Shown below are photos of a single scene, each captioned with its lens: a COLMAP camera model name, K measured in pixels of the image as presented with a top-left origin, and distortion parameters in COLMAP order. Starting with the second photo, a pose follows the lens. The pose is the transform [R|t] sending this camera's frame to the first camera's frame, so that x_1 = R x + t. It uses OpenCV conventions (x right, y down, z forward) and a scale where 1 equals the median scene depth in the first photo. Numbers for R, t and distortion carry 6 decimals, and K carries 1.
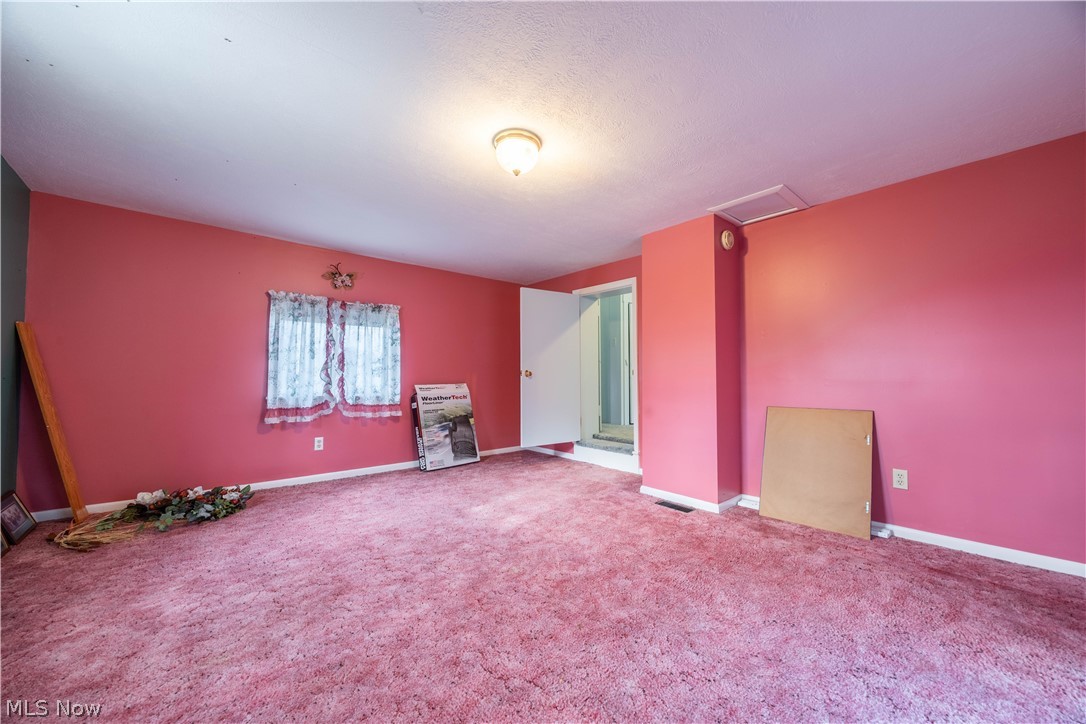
lens RADIAL K [[417.5, 0, 543.0], [0, 417.5, 362.0], [0, 0, 1]] dist [0.000001, 0.000011]
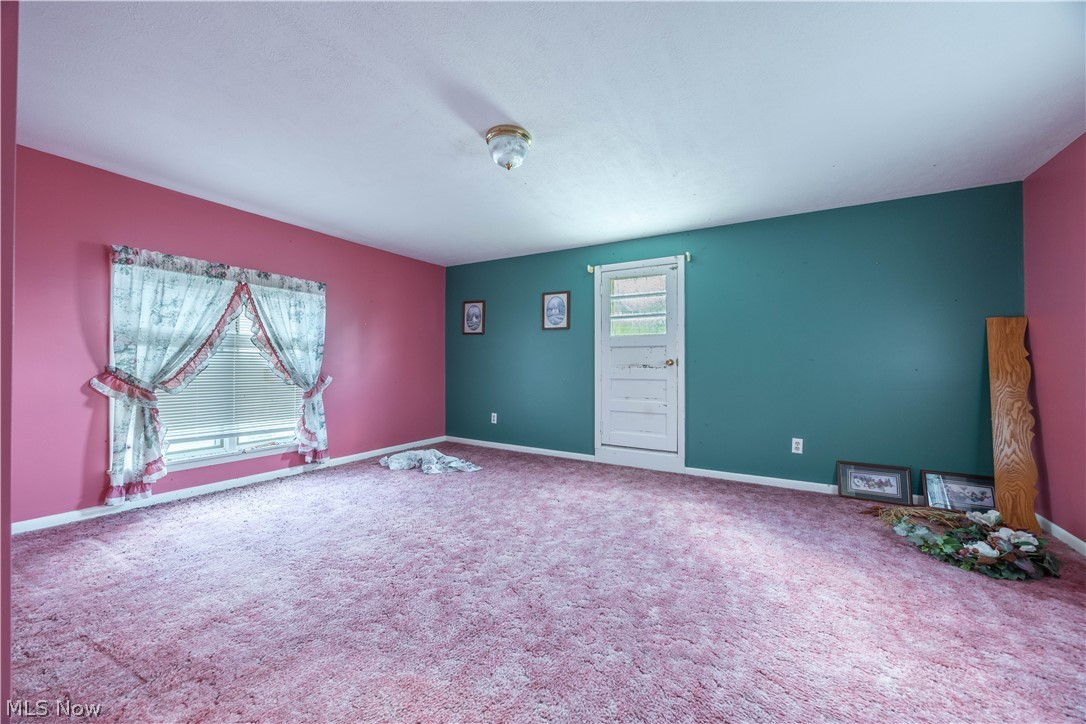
lens RADIAL K [[417.5, 0, 543.0], [0, 417.5, 362.0], [0, 0, 1]] dist [0.000001, 0.000011]
pose [[-0.951268, -0.005010, -0.308325, 0.161664], [0.008600, 0.999048, -0.042766, 0.062502], [0.308246, -0.043334, -0.950319, 1.869838]]
